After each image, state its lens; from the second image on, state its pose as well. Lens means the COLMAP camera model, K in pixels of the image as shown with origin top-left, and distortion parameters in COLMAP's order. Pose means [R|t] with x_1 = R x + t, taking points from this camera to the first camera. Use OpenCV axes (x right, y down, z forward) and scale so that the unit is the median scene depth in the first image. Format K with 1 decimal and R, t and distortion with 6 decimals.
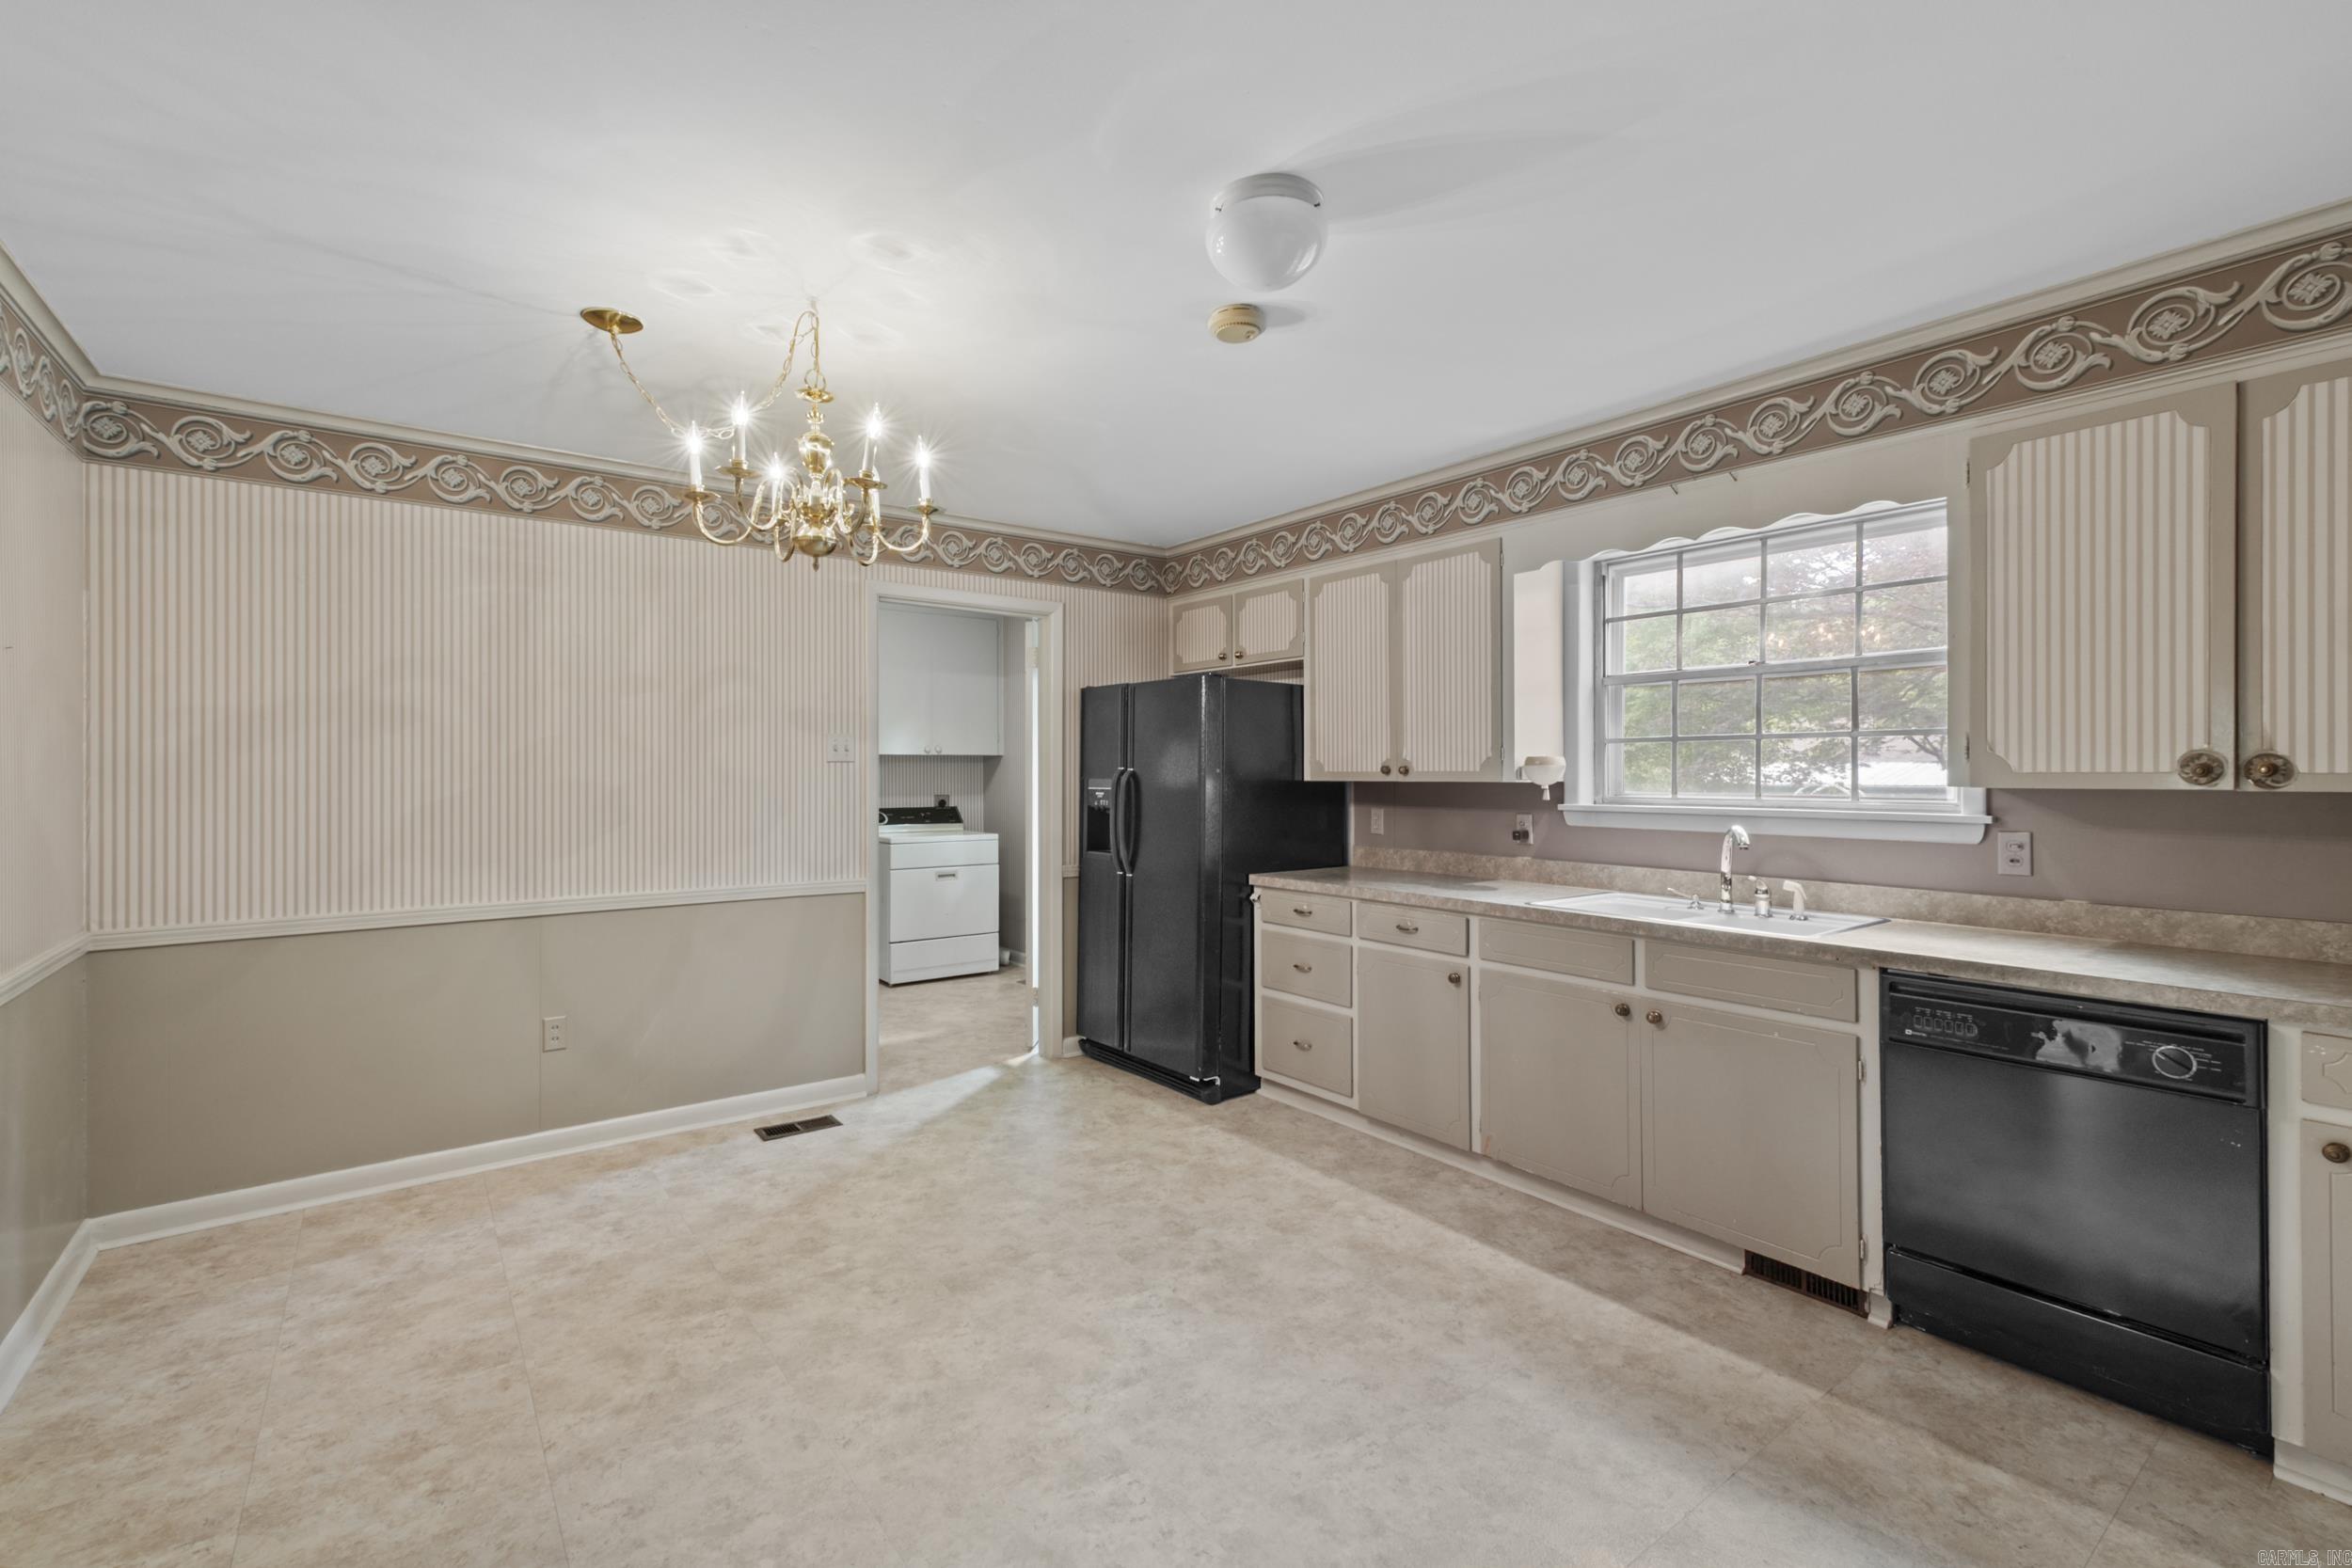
lens RADIAL K [[1025.0, 0, 1146.8], [0, 1025.0, 769.3], [0, 0, 1]] dist [0.002145, -0.000075]
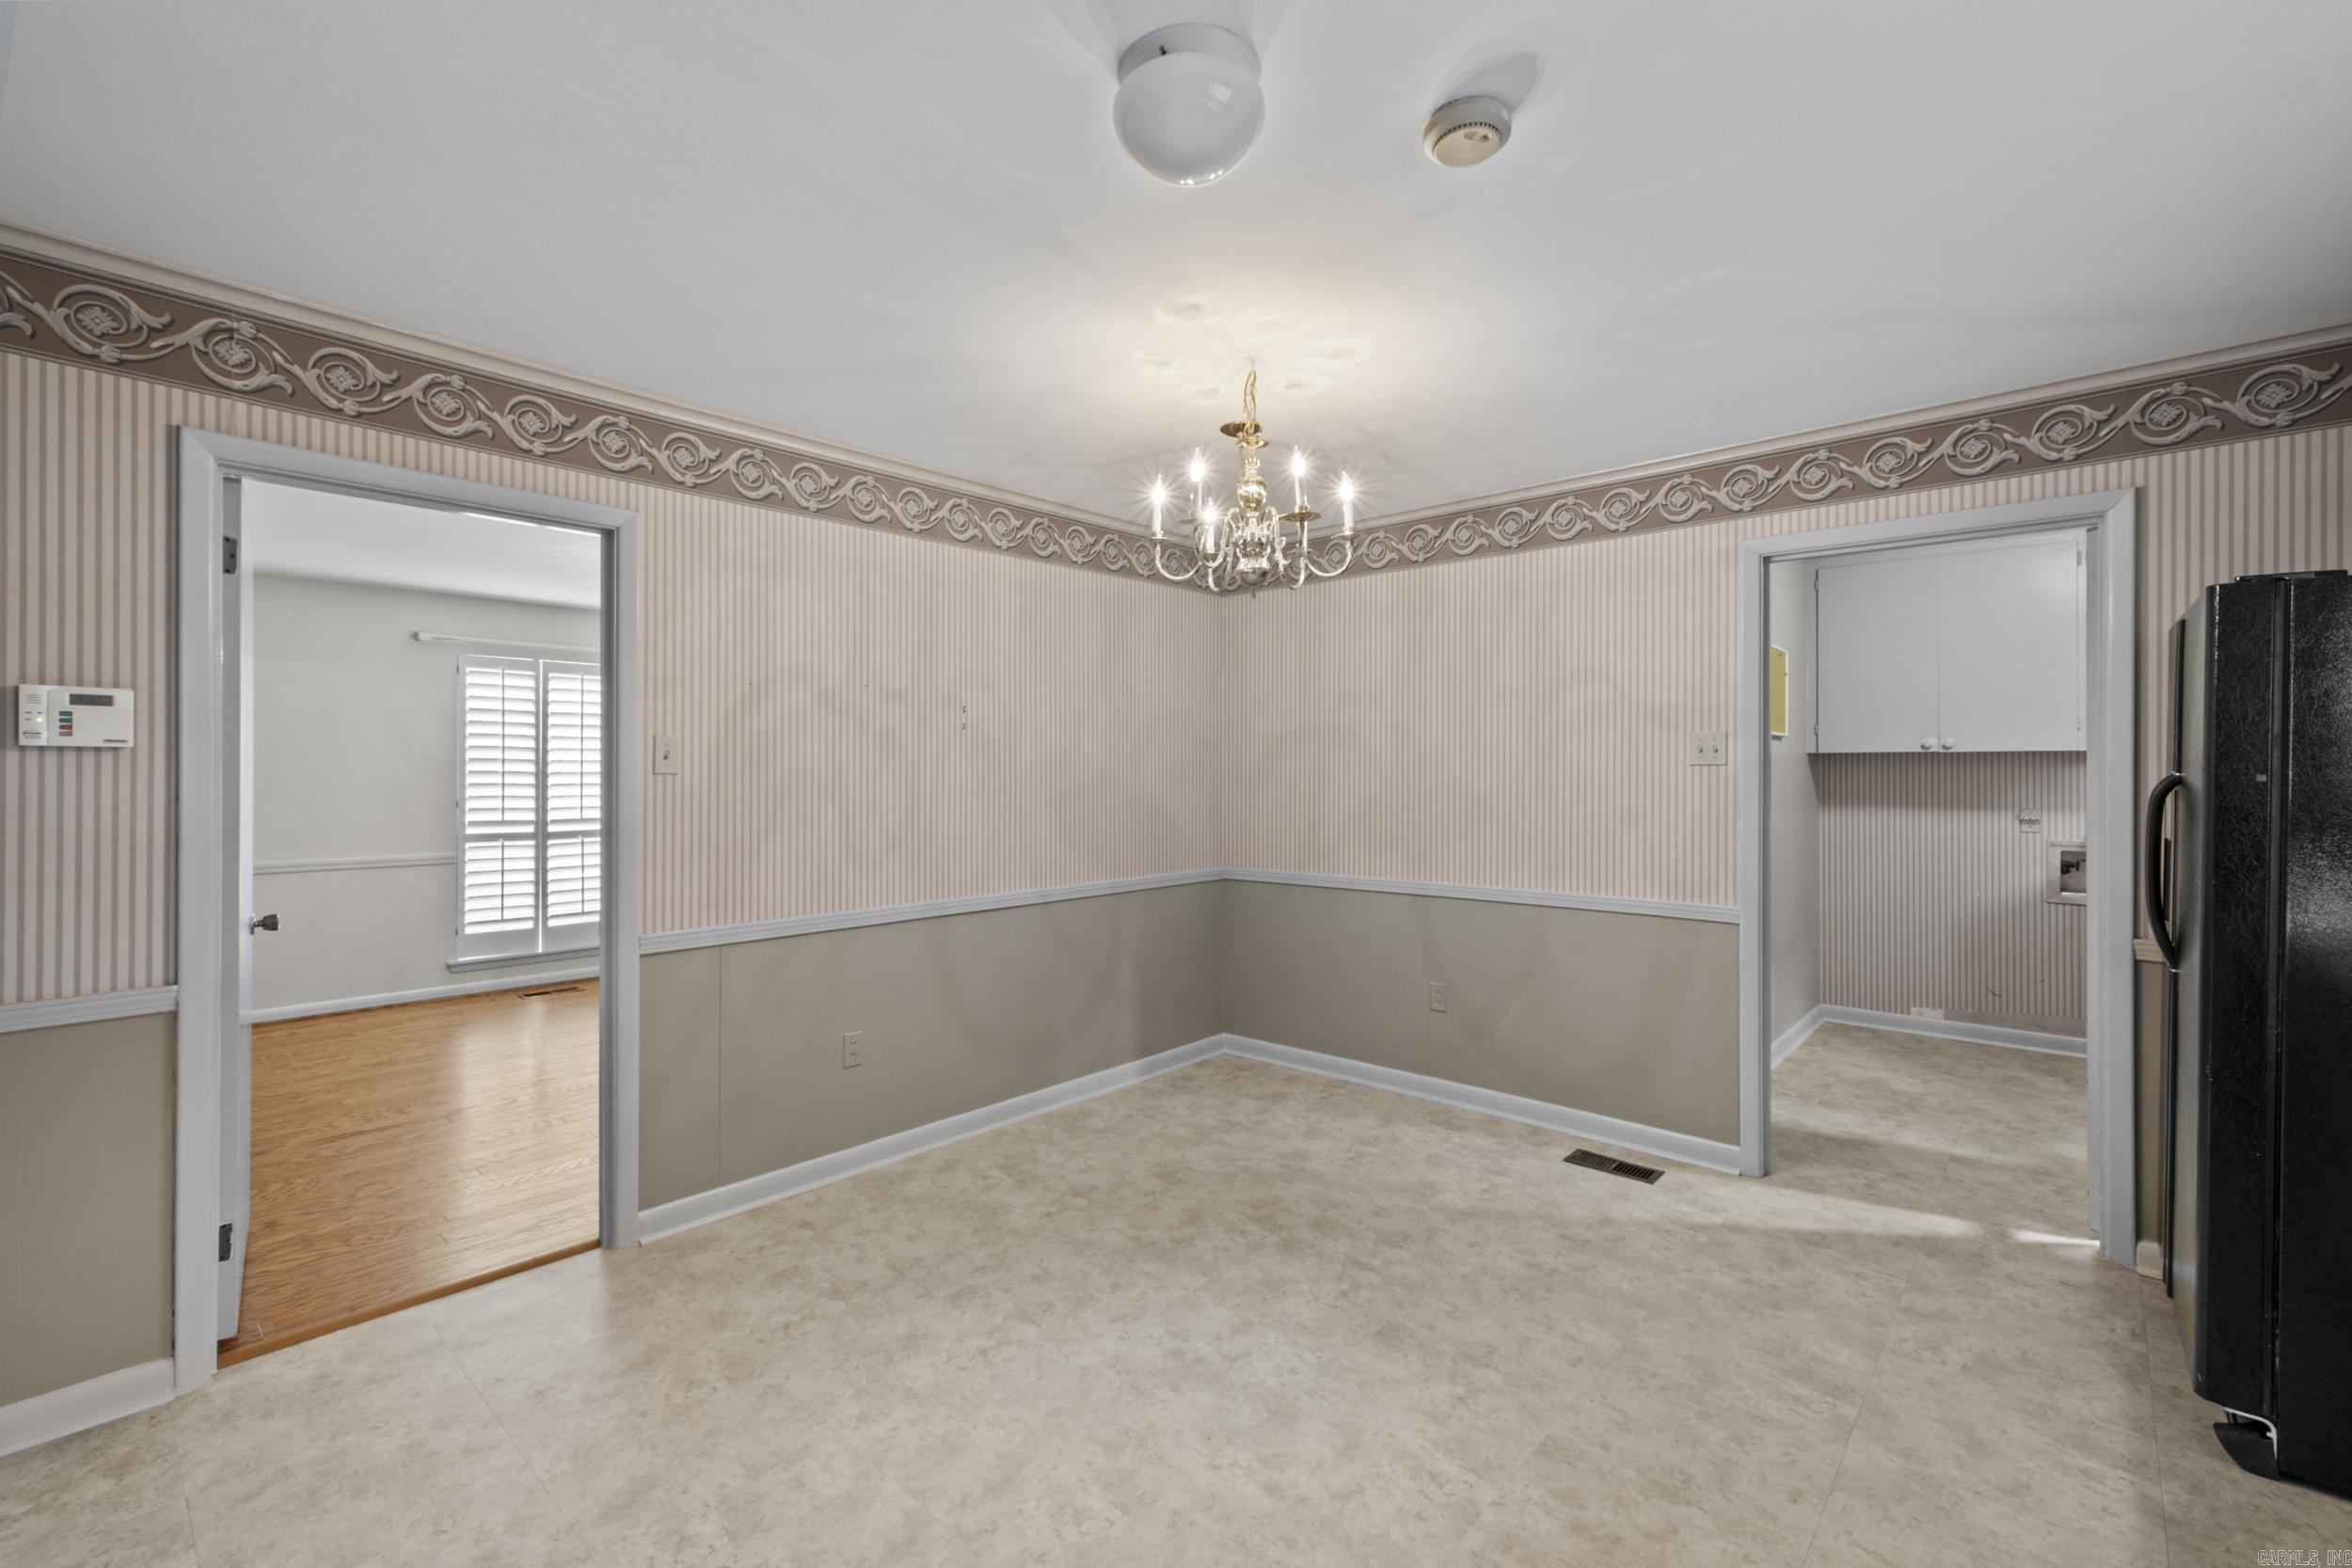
lens RADIAL K [[998.0, 0, 1160.2], [0, 998.0, 768.4], [0, 0, 1]] dist [0.002349, 0.000040]
pose [[0.191376, -0.002600, -0.981513, 0.593592], [0.002232, 0.999995, -0.002213, -0.005110], [0.981514, -0.001767, 0.191381, 0.562740]]
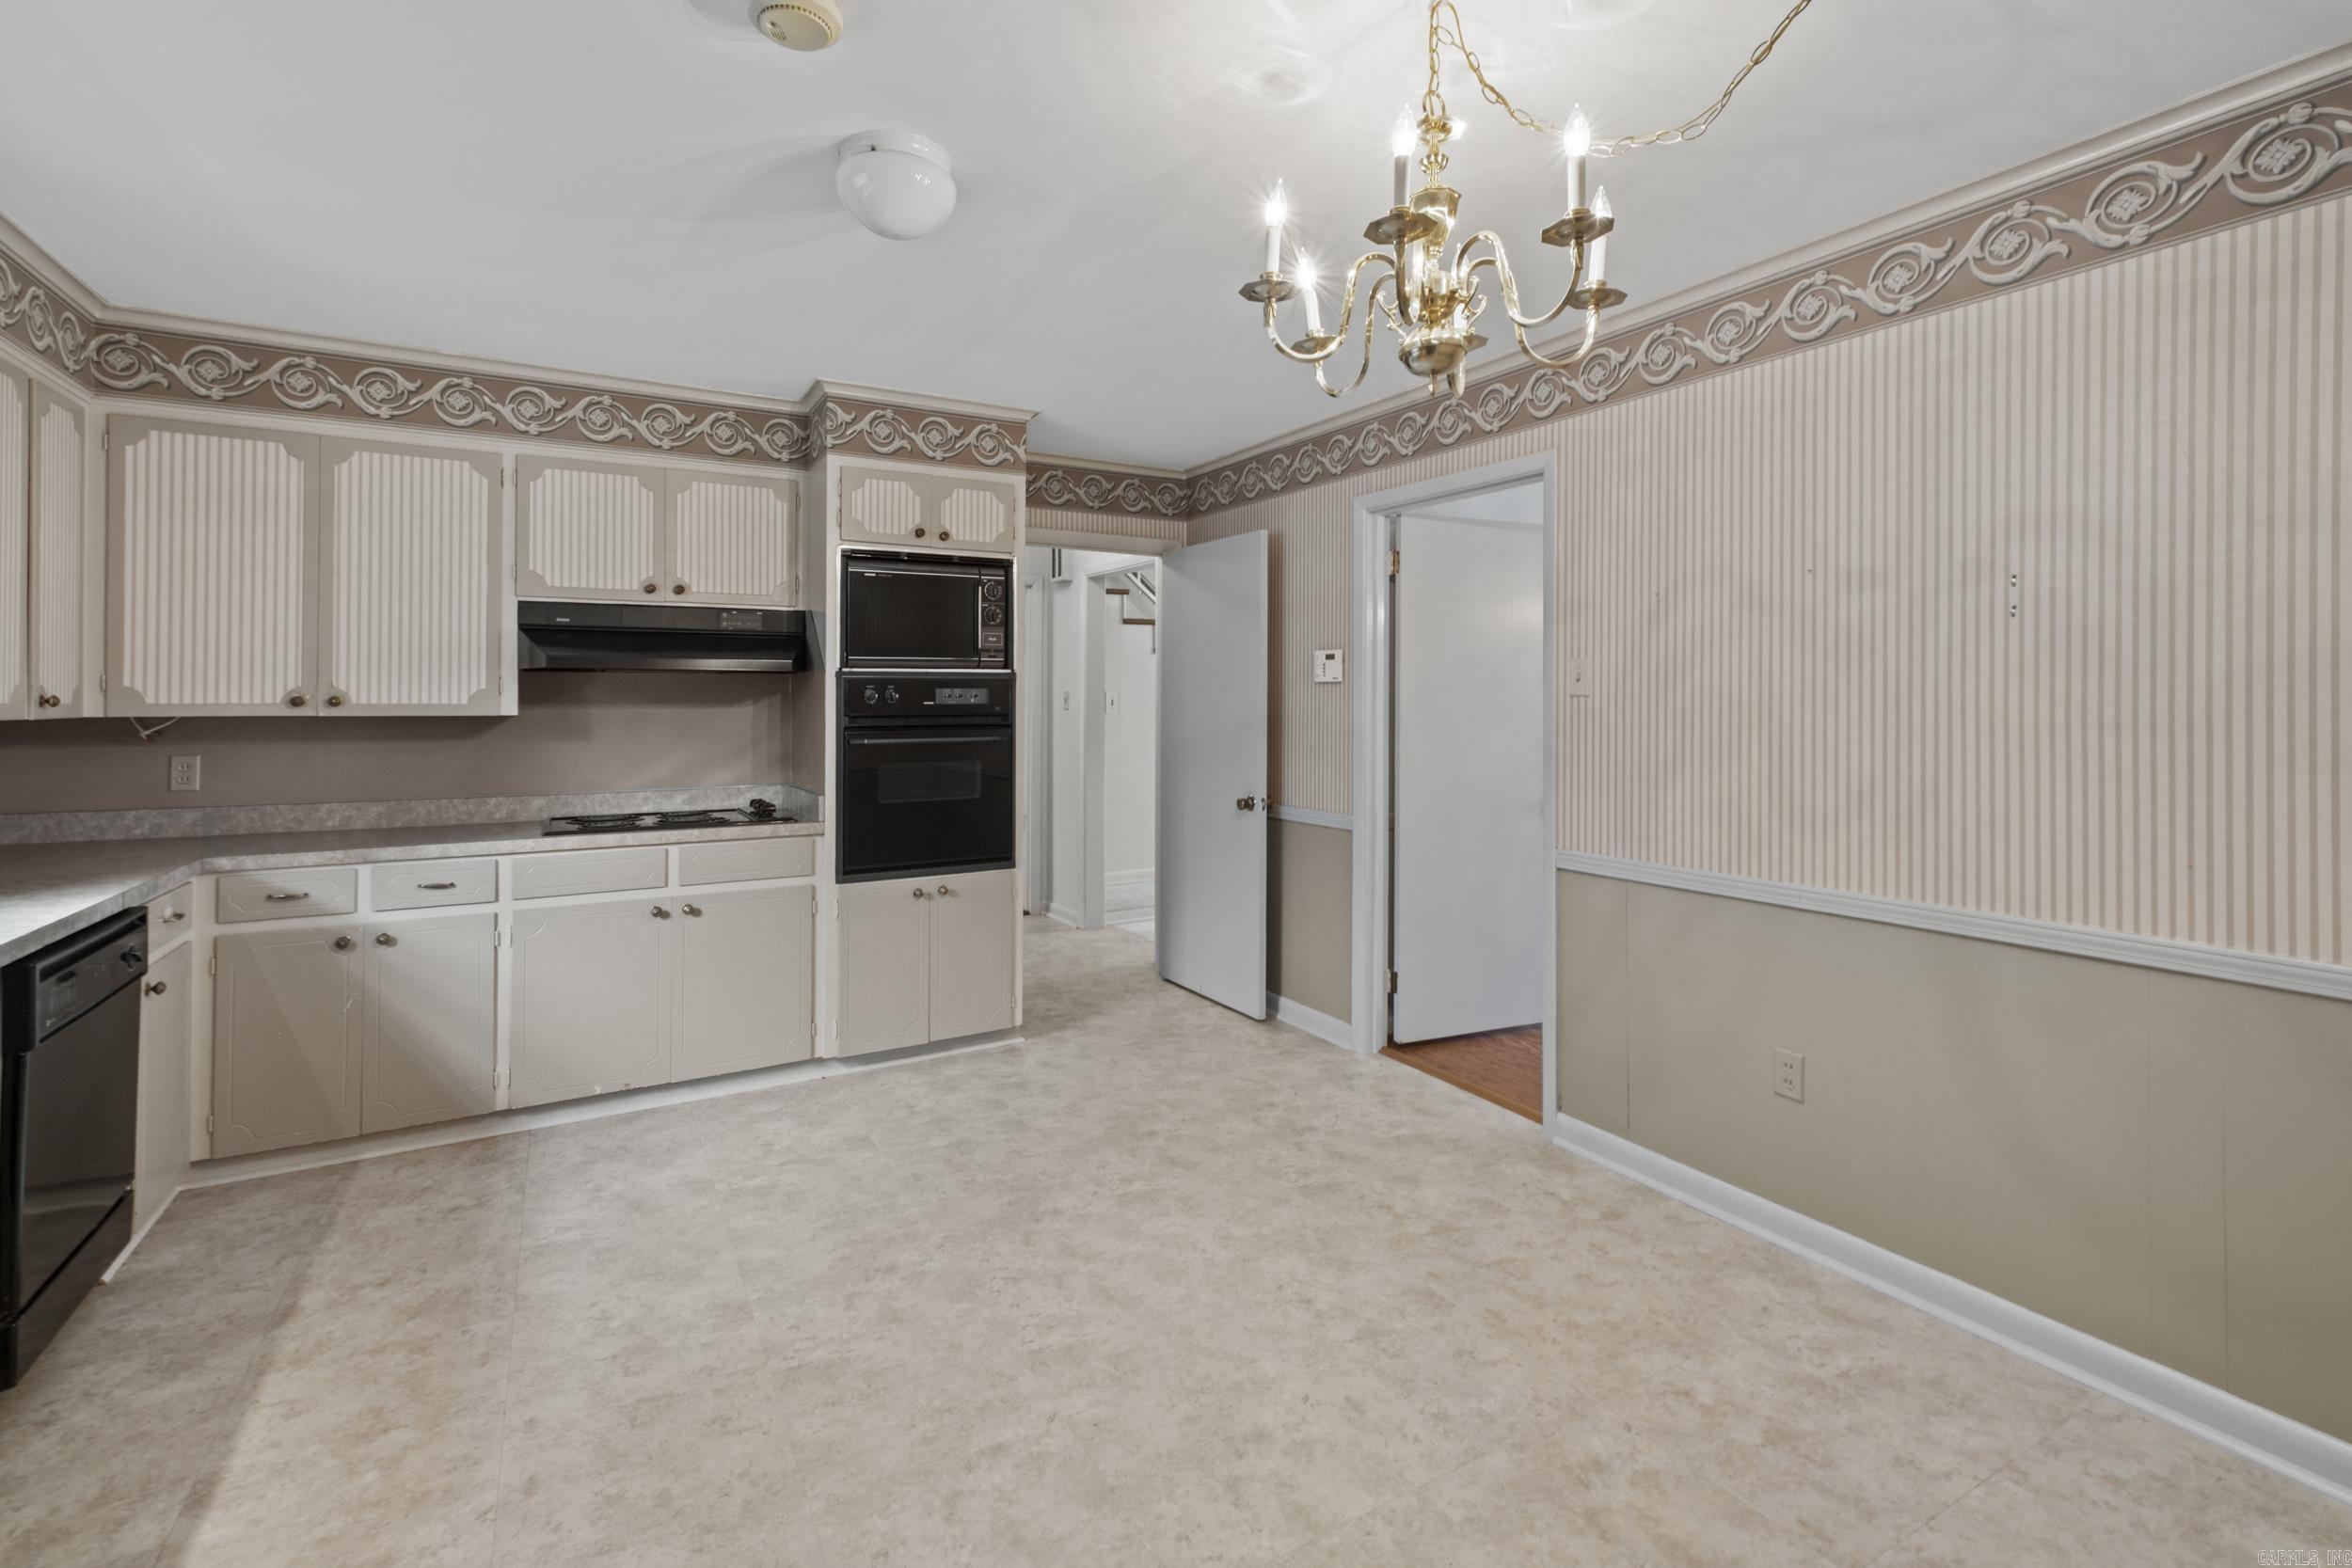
lens RADIAL K [[1036.7, 0, 1161.3], [0, 1036.7, 692.7], [0, 0, 1]] dist [0.000589, 0.000117]
pose [[-0.993861, 0.001988, 0.110621, -0.182821], [0.001320, 0.999980, -0.006112, -0.000717], [-0.110631, -0.005928, -0.993844, 1.363715]]
